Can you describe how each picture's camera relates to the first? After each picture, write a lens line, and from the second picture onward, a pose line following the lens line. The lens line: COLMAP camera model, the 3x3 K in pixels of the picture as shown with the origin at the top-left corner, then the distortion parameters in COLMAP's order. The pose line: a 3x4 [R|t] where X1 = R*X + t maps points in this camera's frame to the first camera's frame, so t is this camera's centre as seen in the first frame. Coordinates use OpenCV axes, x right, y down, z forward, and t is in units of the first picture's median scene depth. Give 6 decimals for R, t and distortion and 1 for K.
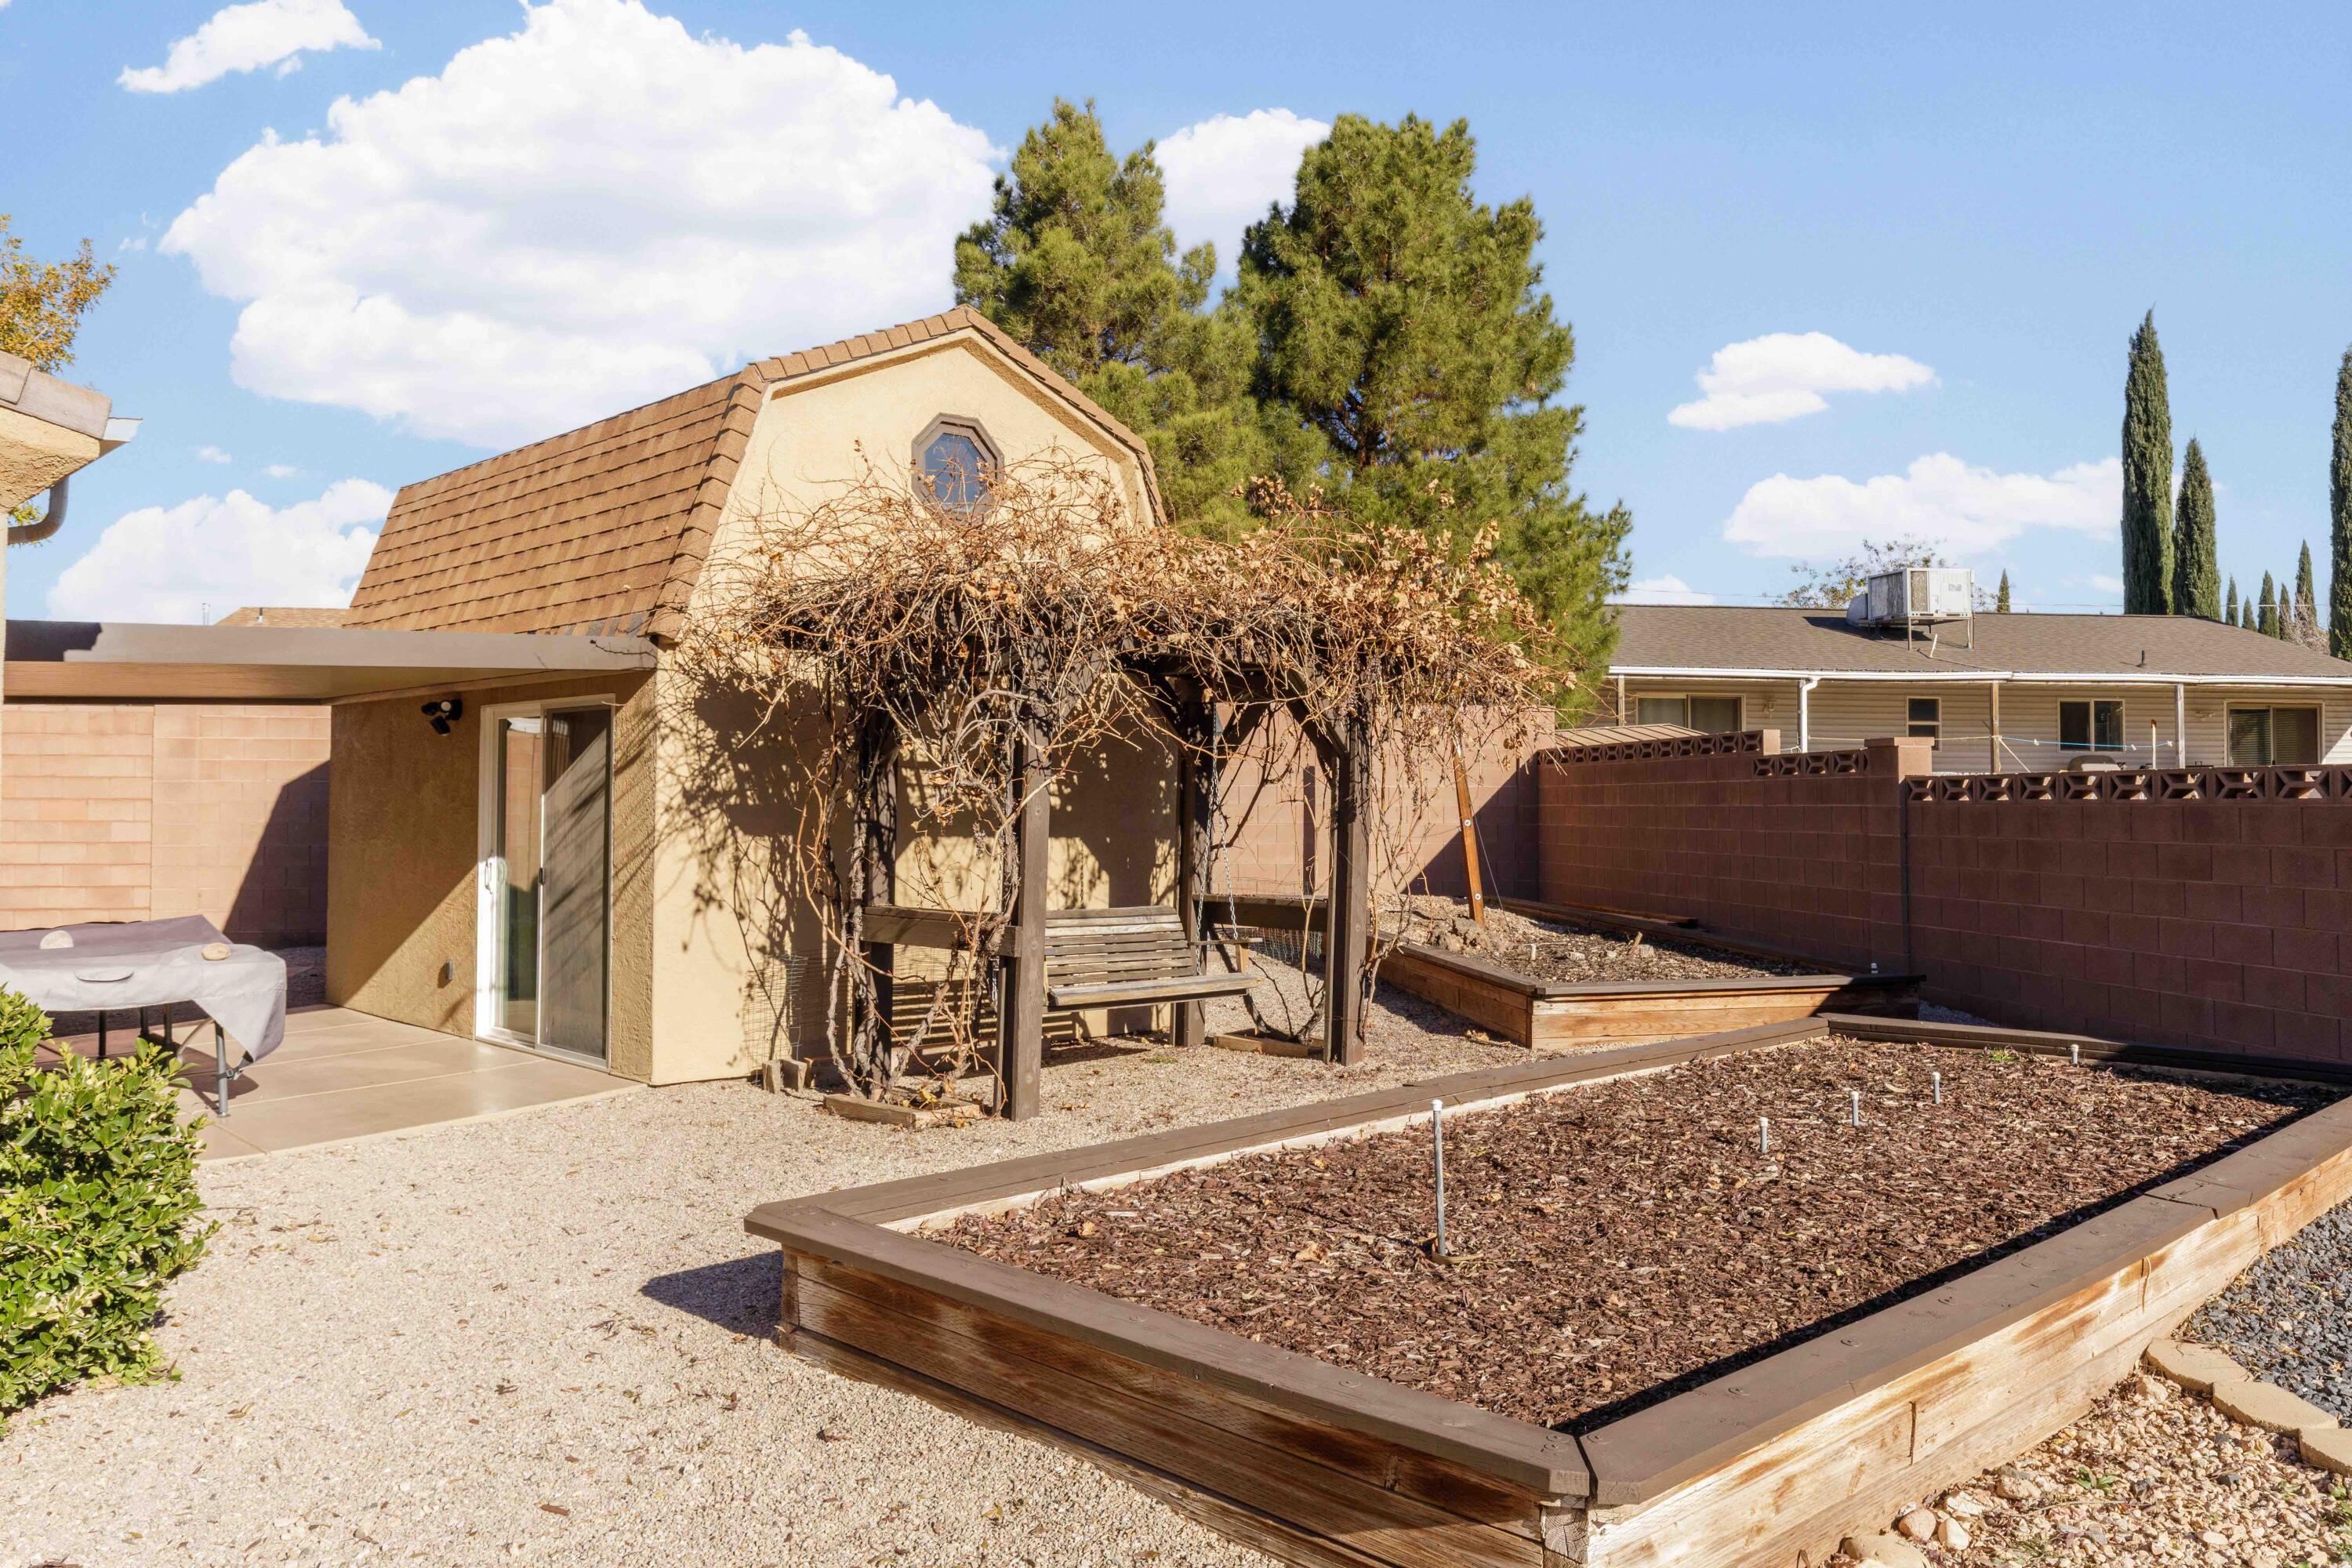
lens RADIAL K [[1803.9, 0, 1176.0], [0, 1803.9, 784.0], [0, 0, 1]] dist [0.002210, -0.000079]
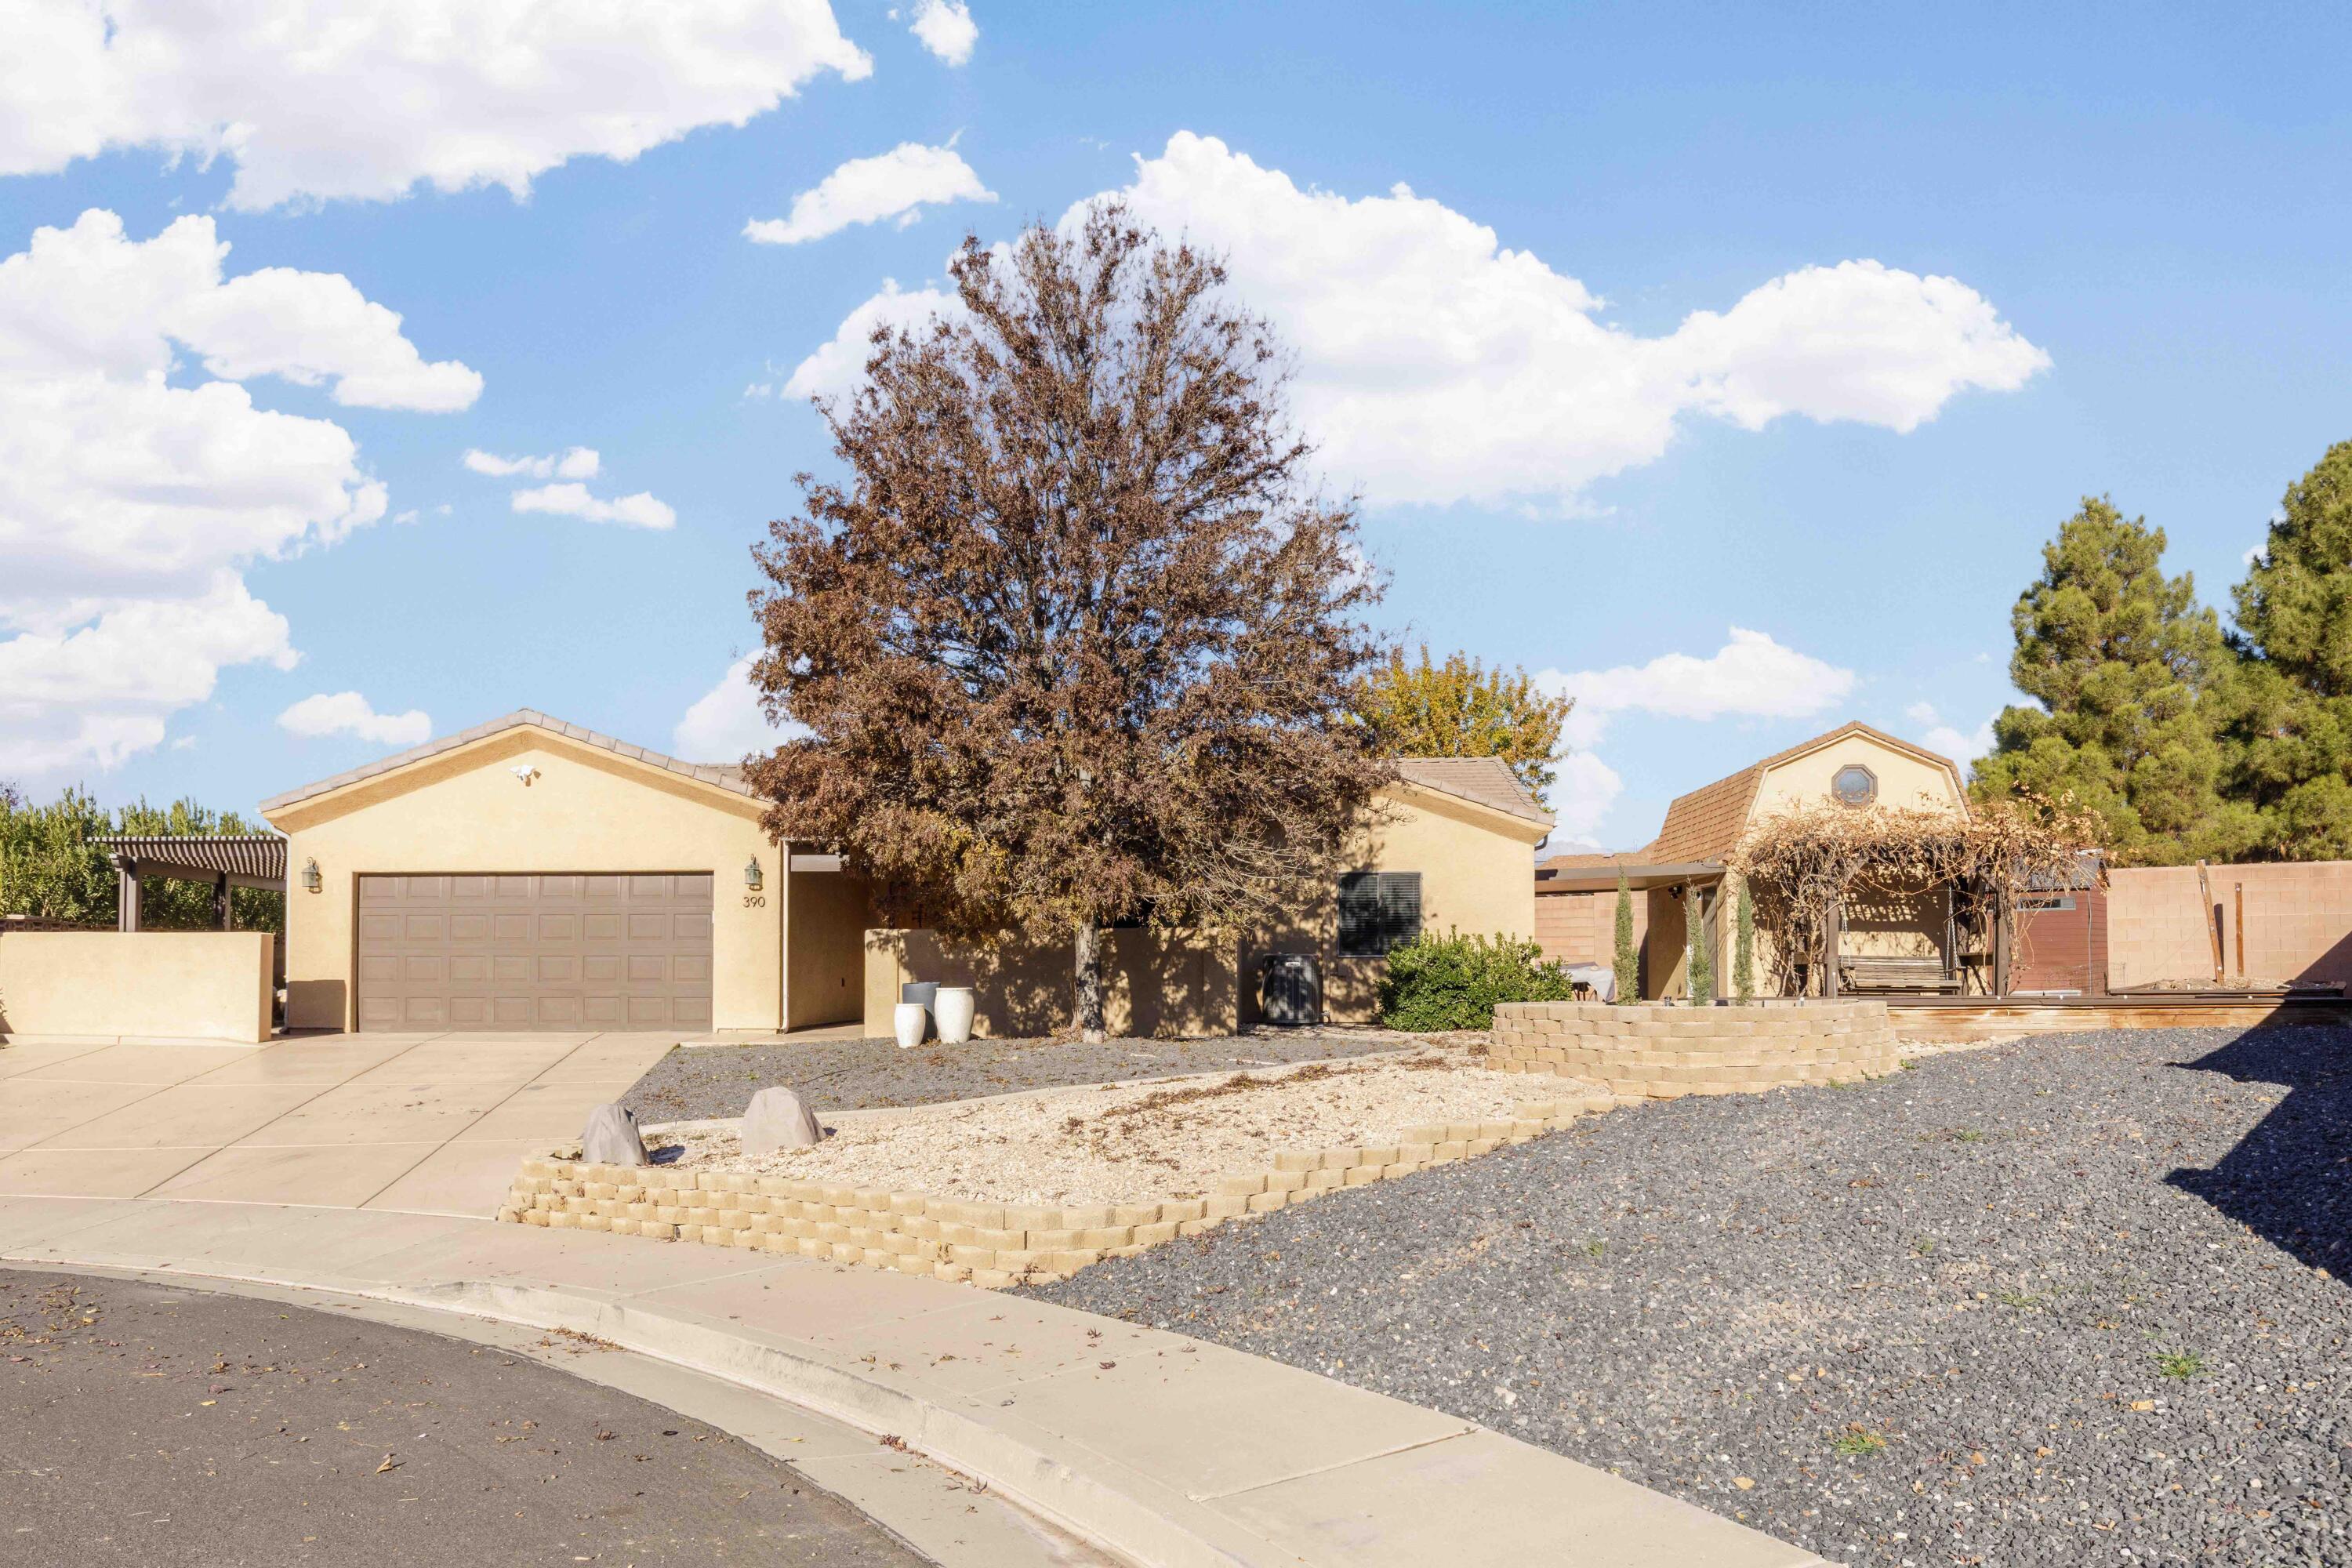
lens RADIAL K [[2606.1, 0, 1176.0], [0, 2606.1, 784.0], [0, 0, 1]] dist [-0.006230, 0.015854]
pose [[0.753713, -0.070994, -0.653357, 1.576438], [0.013217, 0.995585, -0.092933, 0.152048], [0.657070, 0.061409, 0.751324, -2.408292]]
